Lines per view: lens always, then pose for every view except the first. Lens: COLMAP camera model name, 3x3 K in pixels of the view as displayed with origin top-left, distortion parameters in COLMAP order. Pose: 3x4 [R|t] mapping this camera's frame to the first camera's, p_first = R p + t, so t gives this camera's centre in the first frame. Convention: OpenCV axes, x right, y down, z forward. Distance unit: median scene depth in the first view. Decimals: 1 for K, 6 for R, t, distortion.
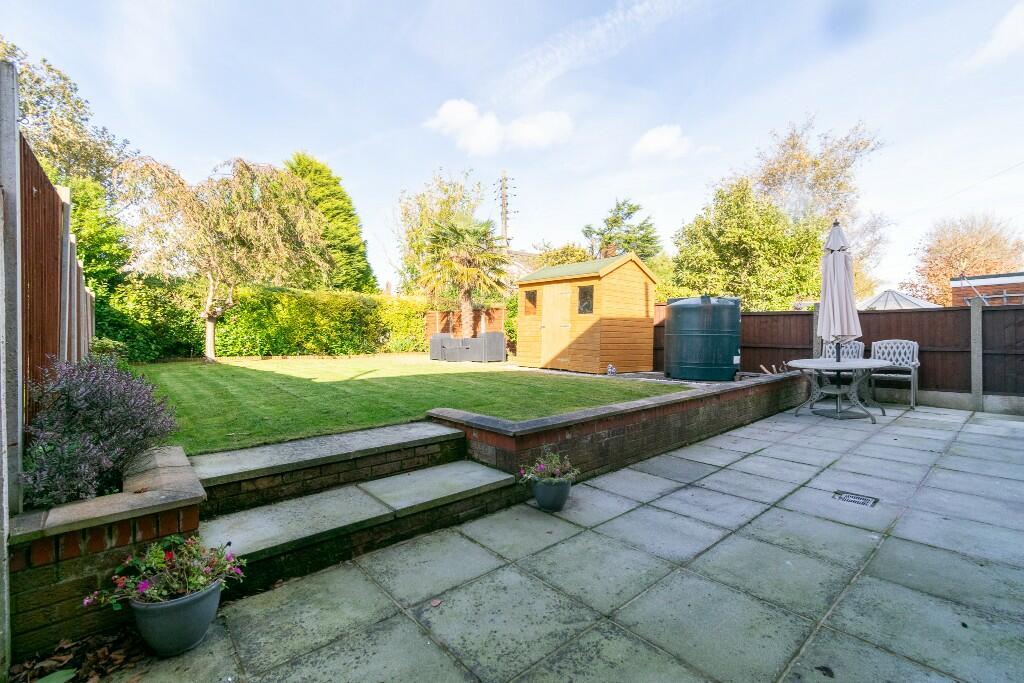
lens RADIAL K [[451.0, 0, 510.8], [0, 451.0, 338.5], [0, 0, 1]] dist [0.001351, -0.000727]
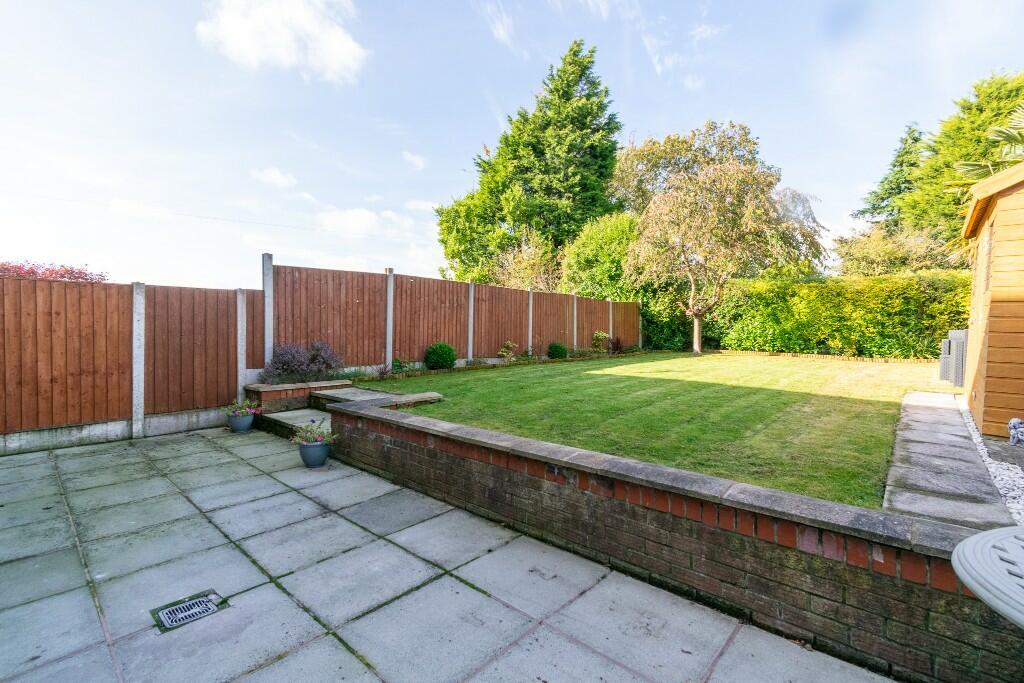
lens RADIAL K [[451.0, 0, 510.8], [0, 451.0, 338.5], [0, 0, 1]] dist [0.001351, -0.000727]
pose [[0.128012, 0.029829, -0.991324, 1.427077], [-0.013576, 0.999507, 0.028322, -0.042123], [0.991680, 0.009833, 0.128354, 1.356909]]
